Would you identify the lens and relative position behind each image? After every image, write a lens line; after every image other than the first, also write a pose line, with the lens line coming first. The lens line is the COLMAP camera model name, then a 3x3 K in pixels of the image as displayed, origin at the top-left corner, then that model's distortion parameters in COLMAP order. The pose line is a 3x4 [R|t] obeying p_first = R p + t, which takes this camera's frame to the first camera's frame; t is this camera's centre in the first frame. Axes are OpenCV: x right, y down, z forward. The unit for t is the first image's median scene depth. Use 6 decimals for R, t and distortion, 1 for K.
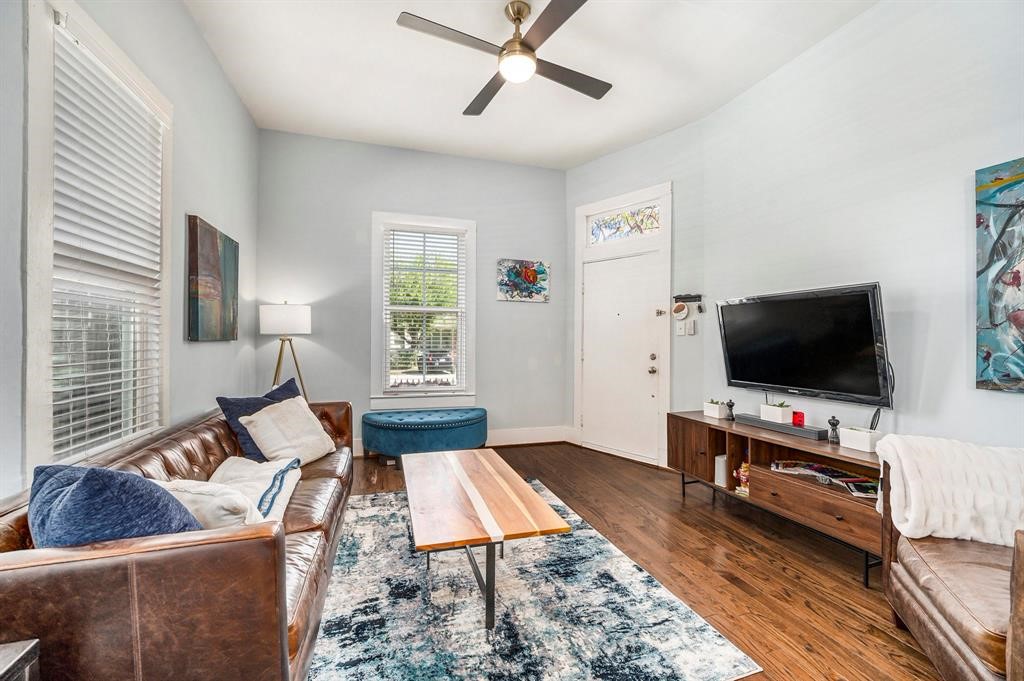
lens RADIAL K [[411.9, 0, 513.6], [0, 411.9, 342.2], [0, 0, 1]] dist [-0.025351, -0.000025]
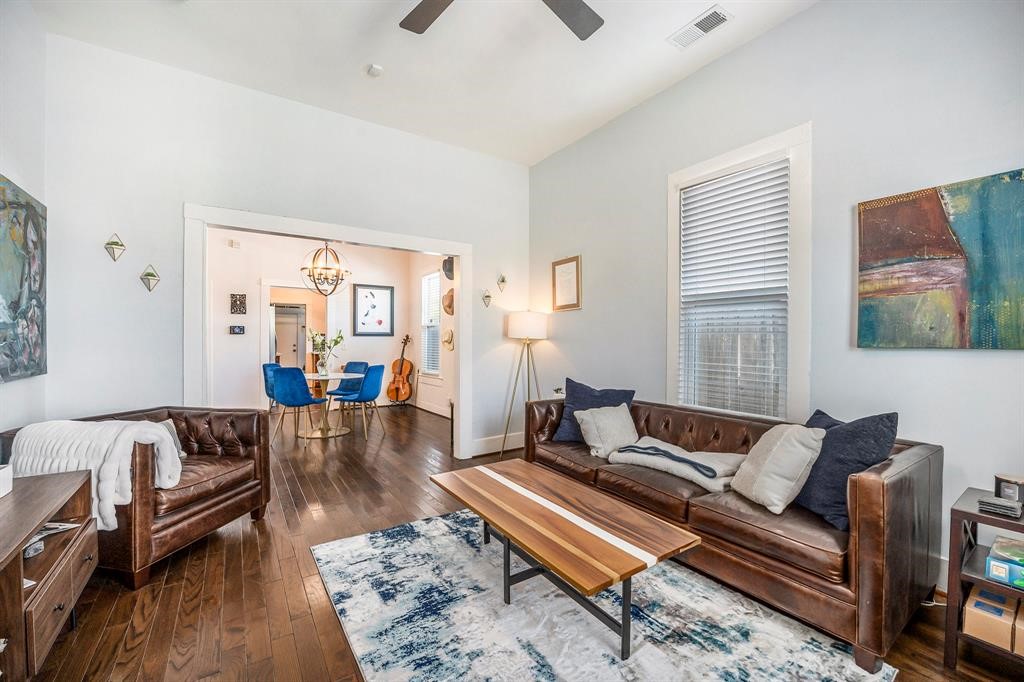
lens RADIAL K [[417.0, 0, 511.8], [0, 417.0, 343.1], [0, 0, 1]] dist [-0.001165, -0.000243]
pose [[-0.962055, -0.007770, -0.272747, 0.149327], [-0.010629, 0.999903, 0.009007, -0.011998], [0.272650, 0.011564, -0.962044, 1.364633]]
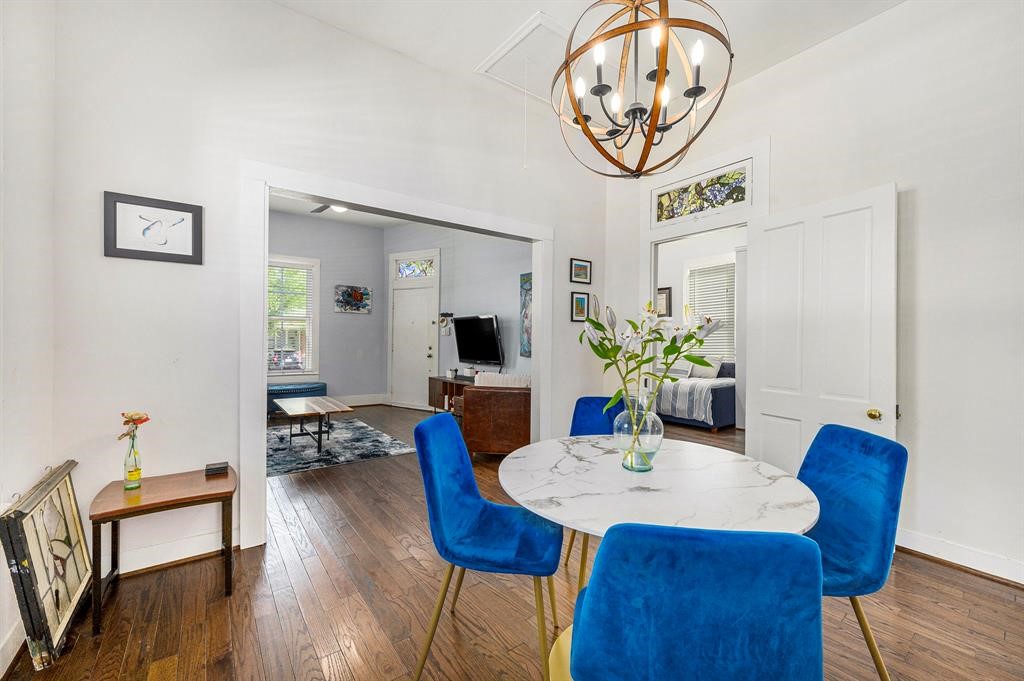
lens RADIAL K [[411.9, 0, 512.7], [0, 411.9, 335.4], [0, 0, 1]] dist [-0.025351, -0.000025]
pose [[0.945555, 0.003706, 0.325442, 0.137846], [0.000725, 0.999909, -0.013492, 0.009141], [-0.325462, 0.012994, 0.945466, -0.995747]]
